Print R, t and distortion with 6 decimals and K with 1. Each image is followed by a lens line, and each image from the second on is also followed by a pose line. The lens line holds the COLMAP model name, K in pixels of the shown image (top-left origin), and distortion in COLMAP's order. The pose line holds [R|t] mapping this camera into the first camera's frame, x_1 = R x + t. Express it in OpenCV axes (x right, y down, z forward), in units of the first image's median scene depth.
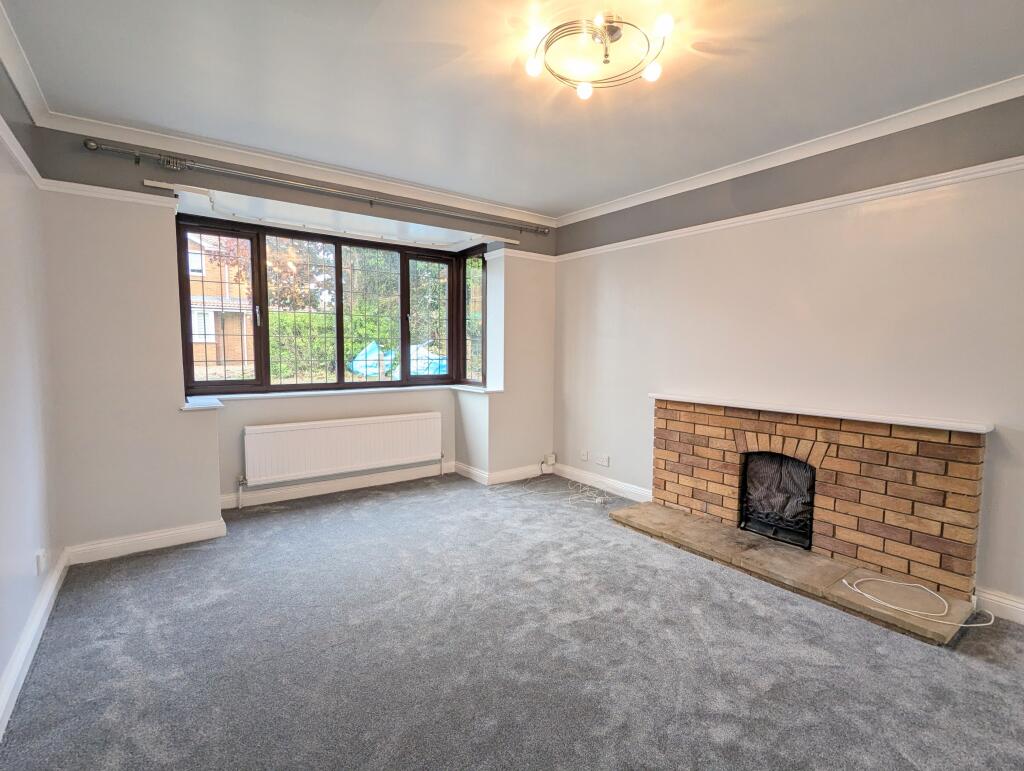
lens RADIAL K [[488.2, 0, 519.4], [0, 488.2, 386.3], [0, 0, 1]] dist [-0.001140, -0.000504]
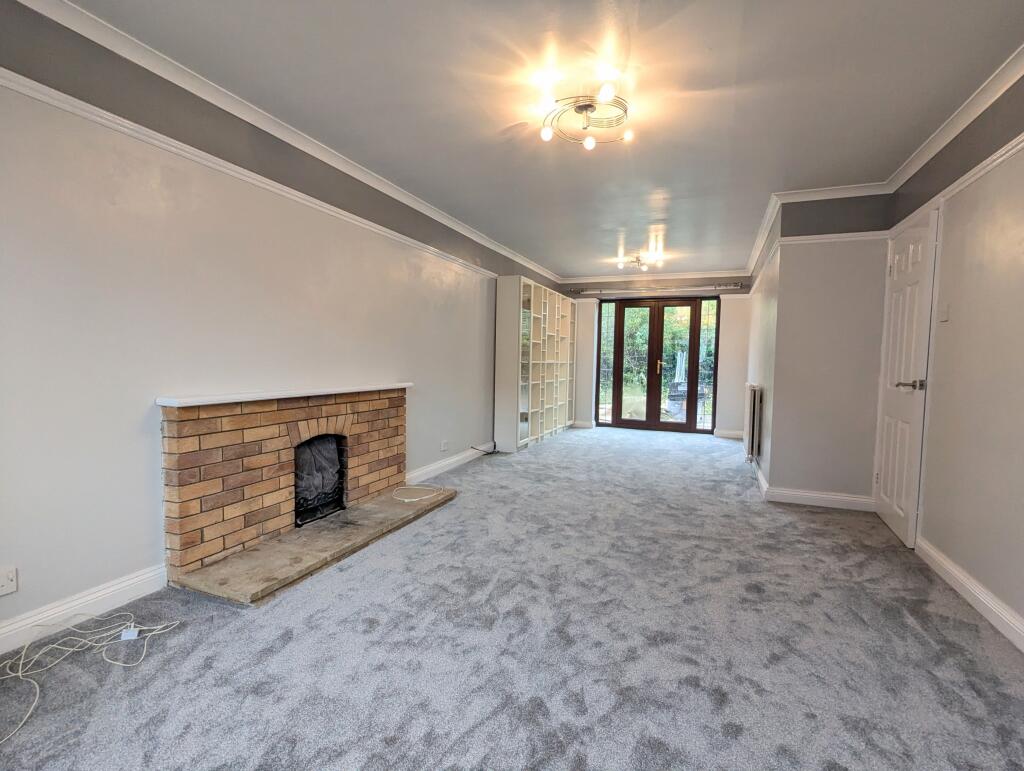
lens RADIAL K [[488.2, 0, 519.4], [0, 488.2, 386.3], [0, 0, 1]] dist [-0.001140, -0.000504]
pose [[-0.528381, -0.068803, 0.846215, -0.508581], [0.040994, 0.993481, 0.106374, -0.052813], [-0.848017, 0.090896, -0.522116, 1.049549]]
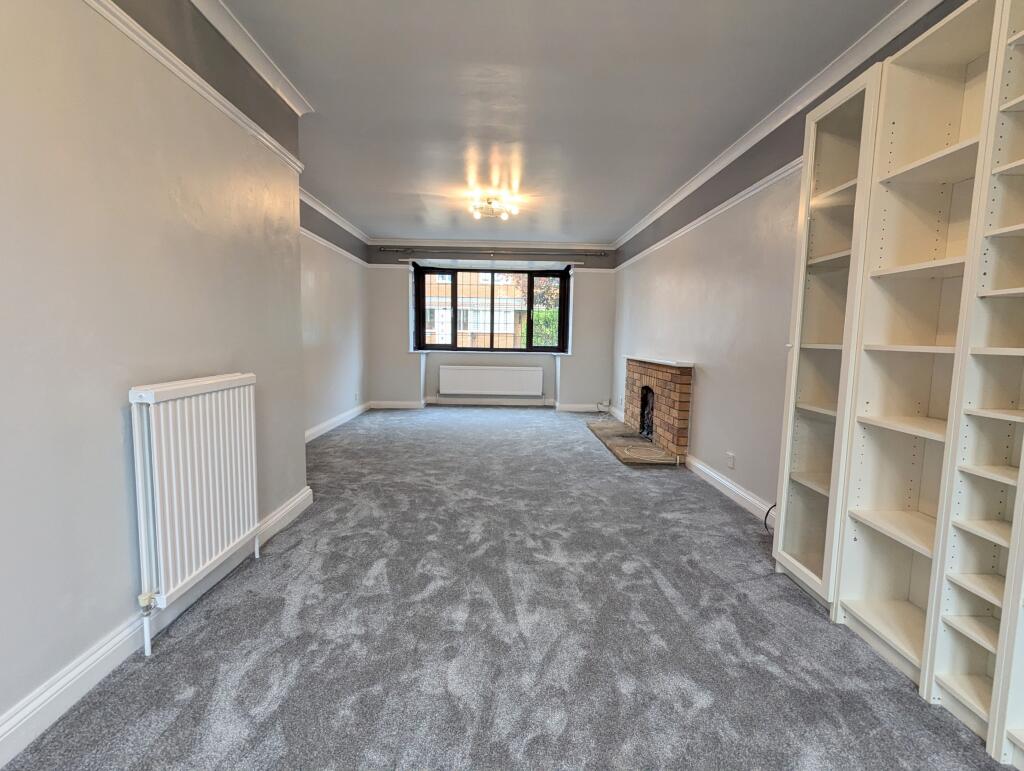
lens RADIAL K [[488.2, 0, 519.4], [0, 488.2, 386.3], [0, 0, 1]] dist [-0.001140, -0.000504]
pose [[0.821685, 0.063902, -0.566348, 0.999337], [-0.058382, 0.997905, 0.027892, 0.102974], [0.566943, 0.010146, 0.823694, -0.585072]]
